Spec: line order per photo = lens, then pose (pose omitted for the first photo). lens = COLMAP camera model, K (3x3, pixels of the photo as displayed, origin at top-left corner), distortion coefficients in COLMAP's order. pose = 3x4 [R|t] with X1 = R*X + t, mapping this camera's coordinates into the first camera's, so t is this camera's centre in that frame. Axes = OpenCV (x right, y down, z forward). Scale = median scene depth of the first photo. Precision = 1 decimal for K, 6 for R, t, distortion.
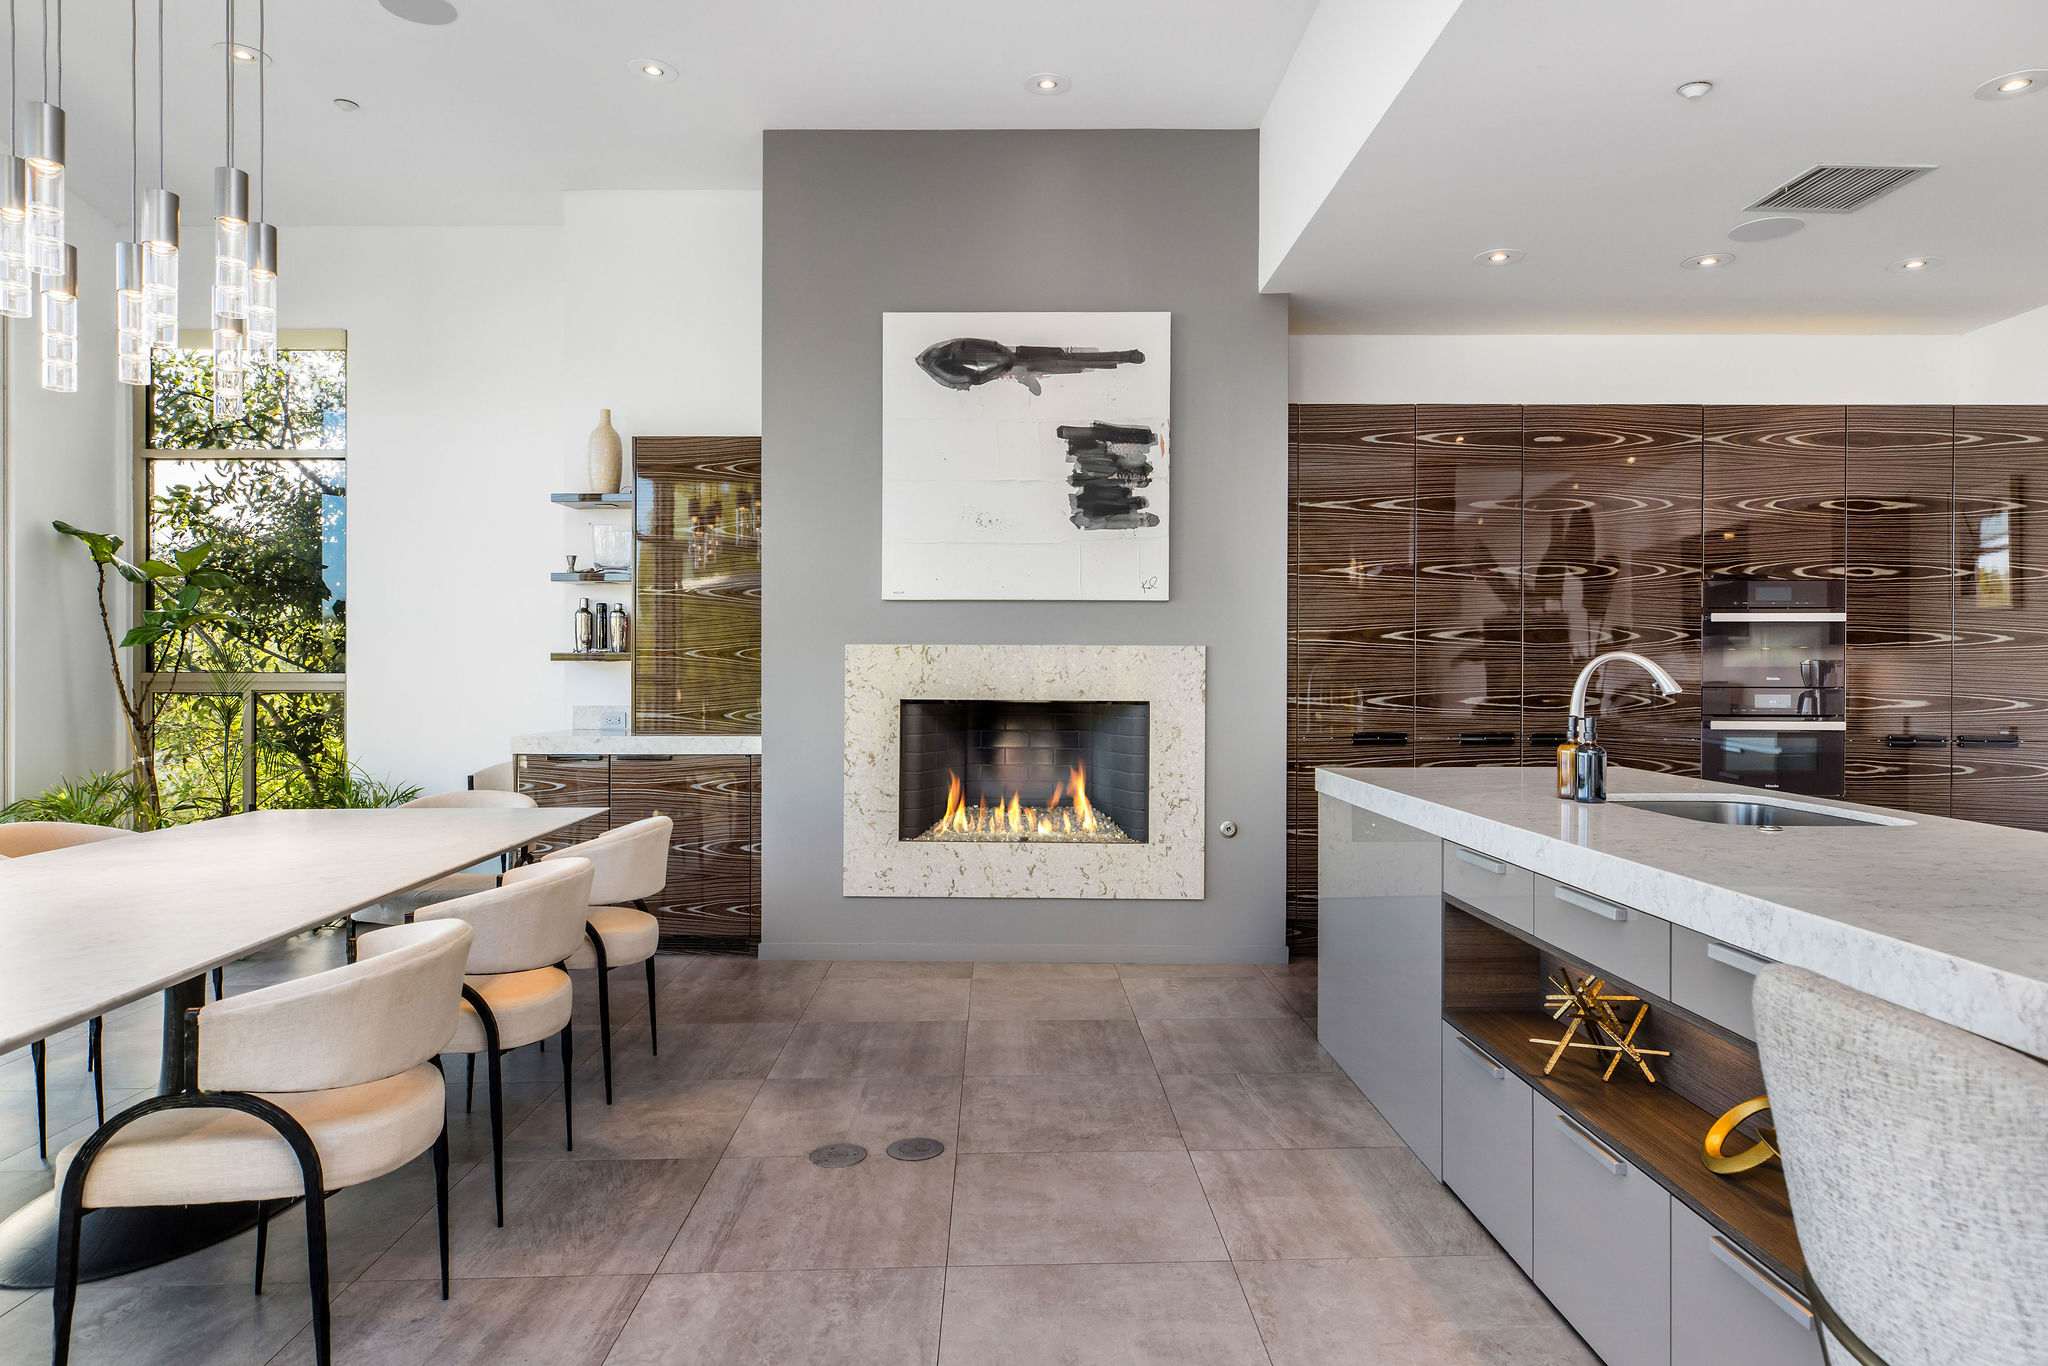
lens RADIAL K [[1239.3, 0, 1022.6], [0, 1239.3, 689.8], [0, 0, 1]] dist [-0.000178, 0.000004]
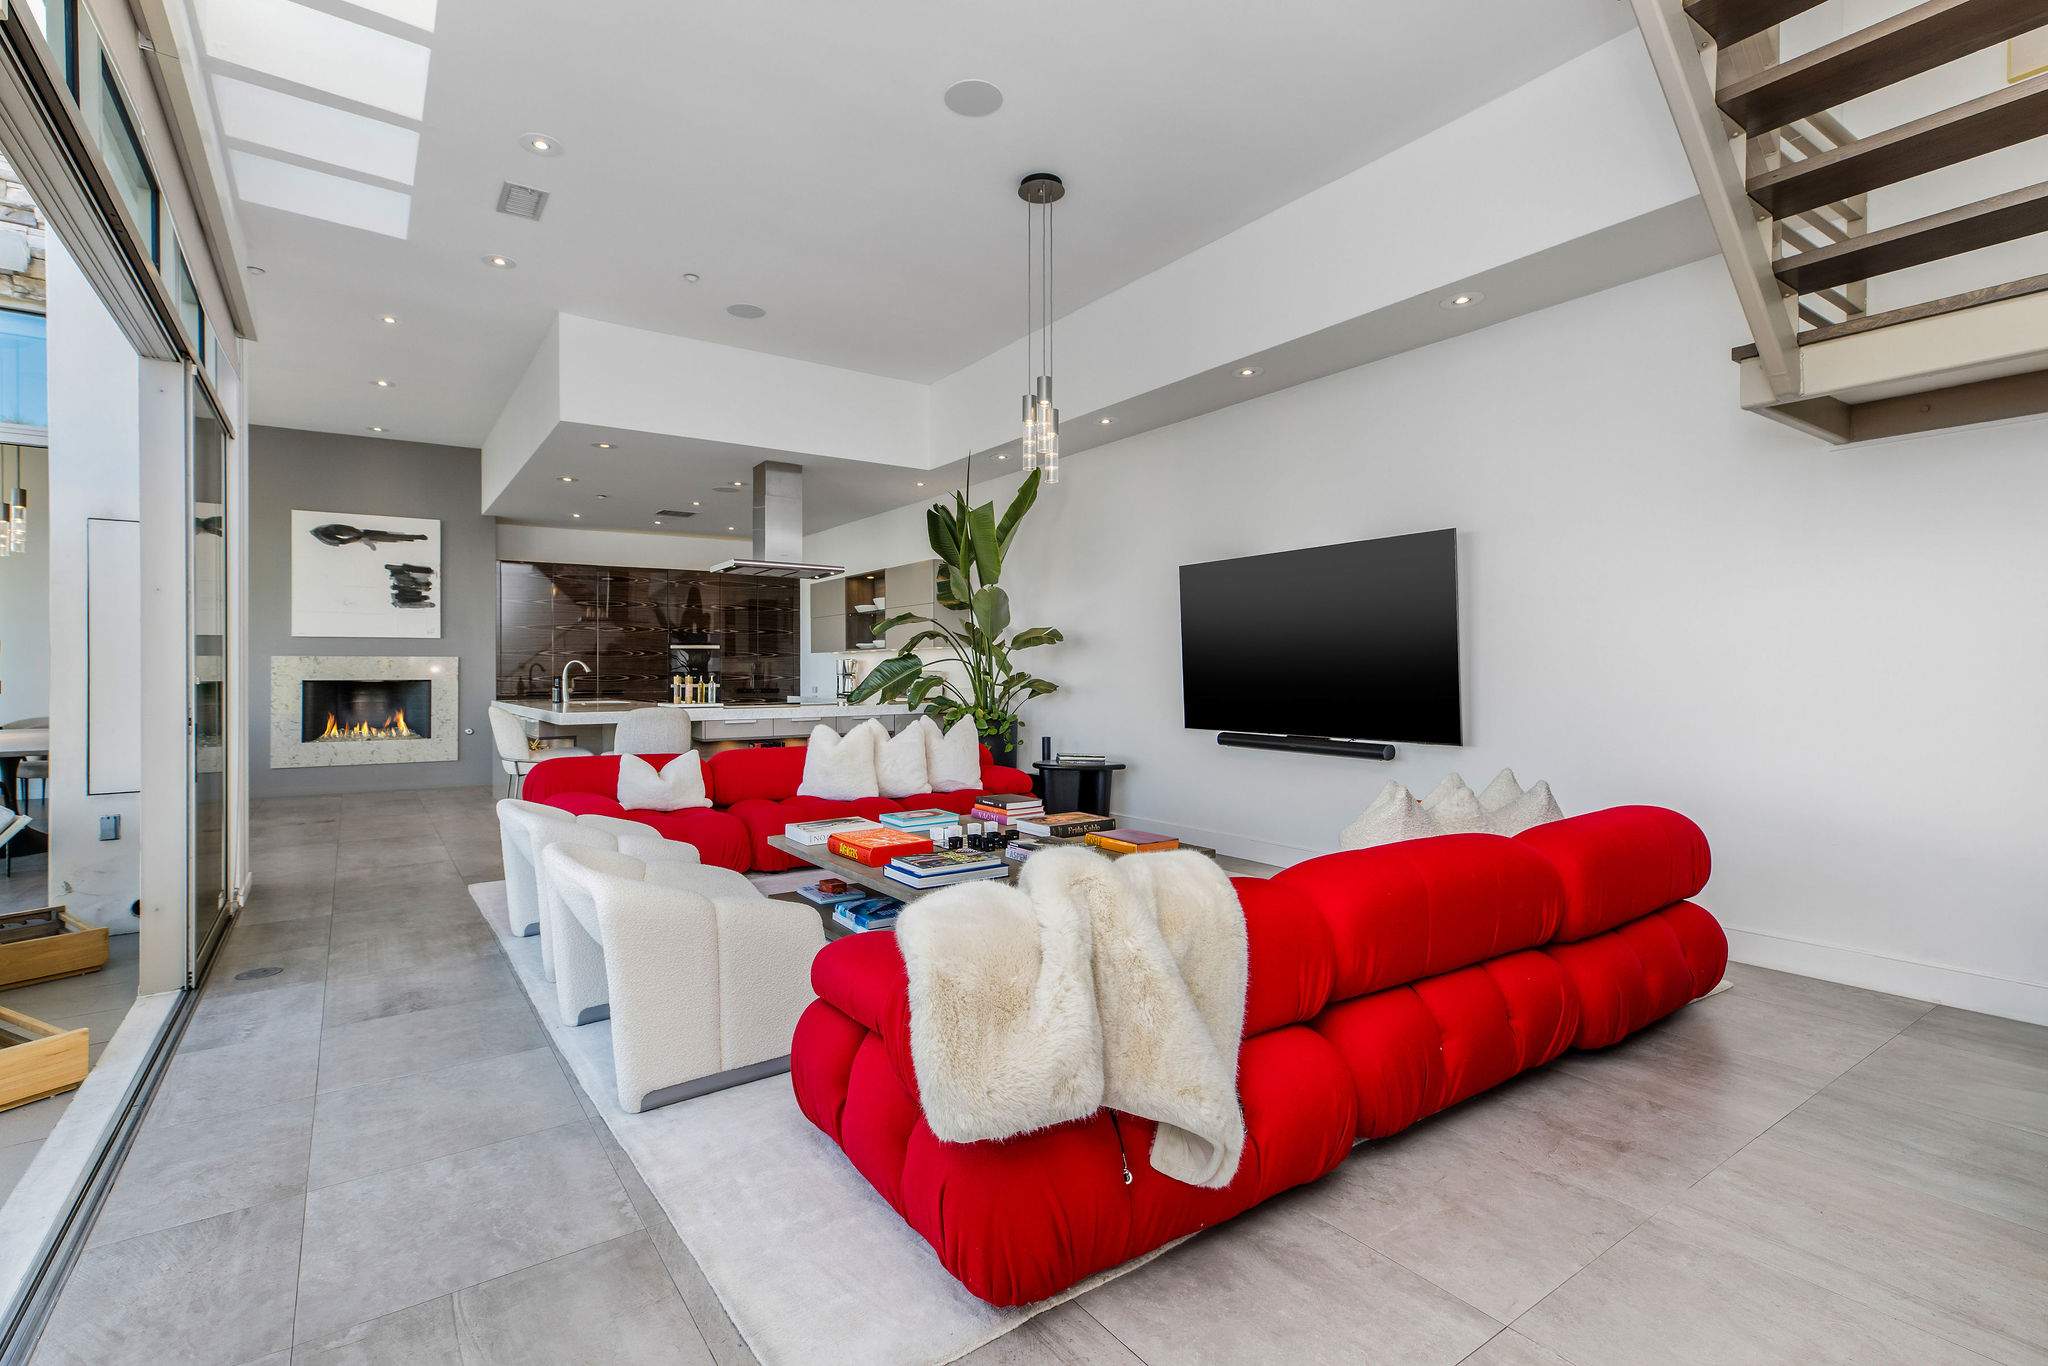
lens RADIAL K [[925.7, 0, 1008.6], [0, 925.7, 669.2], [0, 0, 1]] dist [0.000448, 0.000232]
pose [[0.829746, -0.006902, 0.558099, 0.028269], [0.007803, 0.999969, 0.000765, -0.003465], [-0.558087, 0.003720, 0.829774, -1.133341]]
